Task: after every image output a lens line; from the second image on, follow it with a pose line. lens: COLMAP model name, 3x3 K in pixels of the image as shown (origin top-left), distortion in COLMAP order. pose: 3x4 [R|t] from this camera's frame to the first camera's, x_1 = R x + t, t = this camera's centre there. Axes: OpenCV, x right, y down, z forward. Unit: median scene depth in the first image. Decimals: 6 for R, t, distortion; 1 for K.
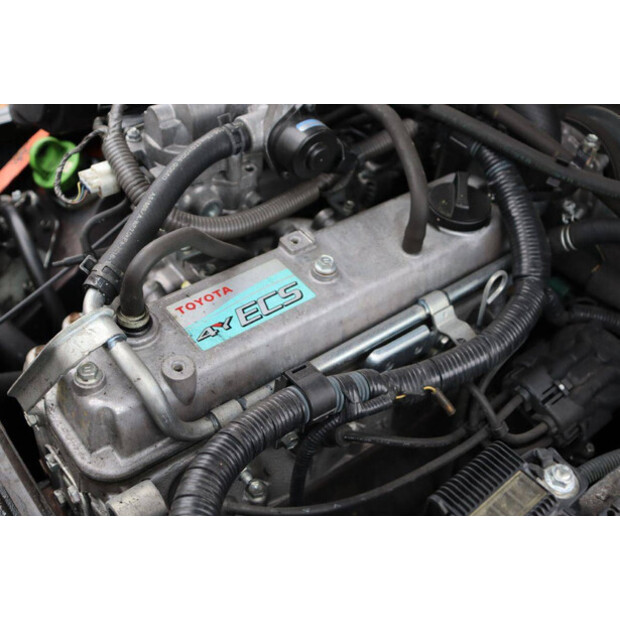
lens RADIAL K [[845.5, 0, 310.0], [0, 845.5, 310.0], [0, 0, 1]] dist [0.007368, 0.025745]
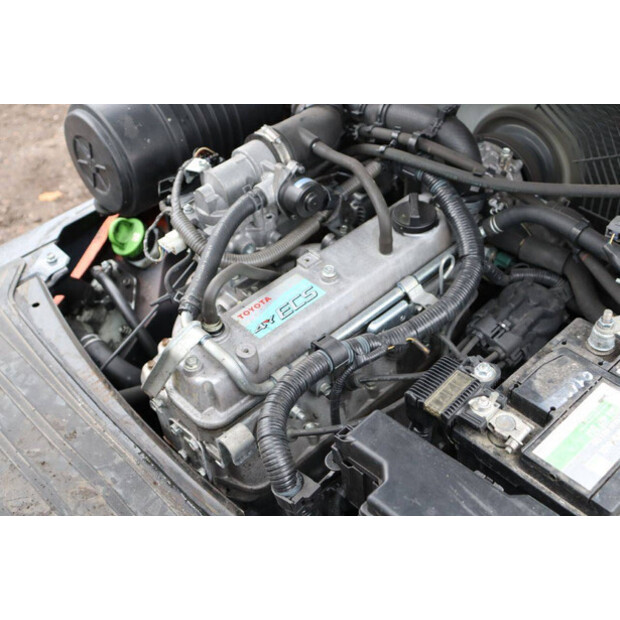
lens RADIAL K [[845.5, 0, 310.0], [0, 845.5, 310.0], [0, 0, 1]] dist [0.007368, 0.025745]
pose [[0.983445, -0.174338, -0.049429, 0.044870], [0.172844, 0.984394, -0.033069, 0.054979], [0.054423, 0.023978, 0.998230, -0.479865]]
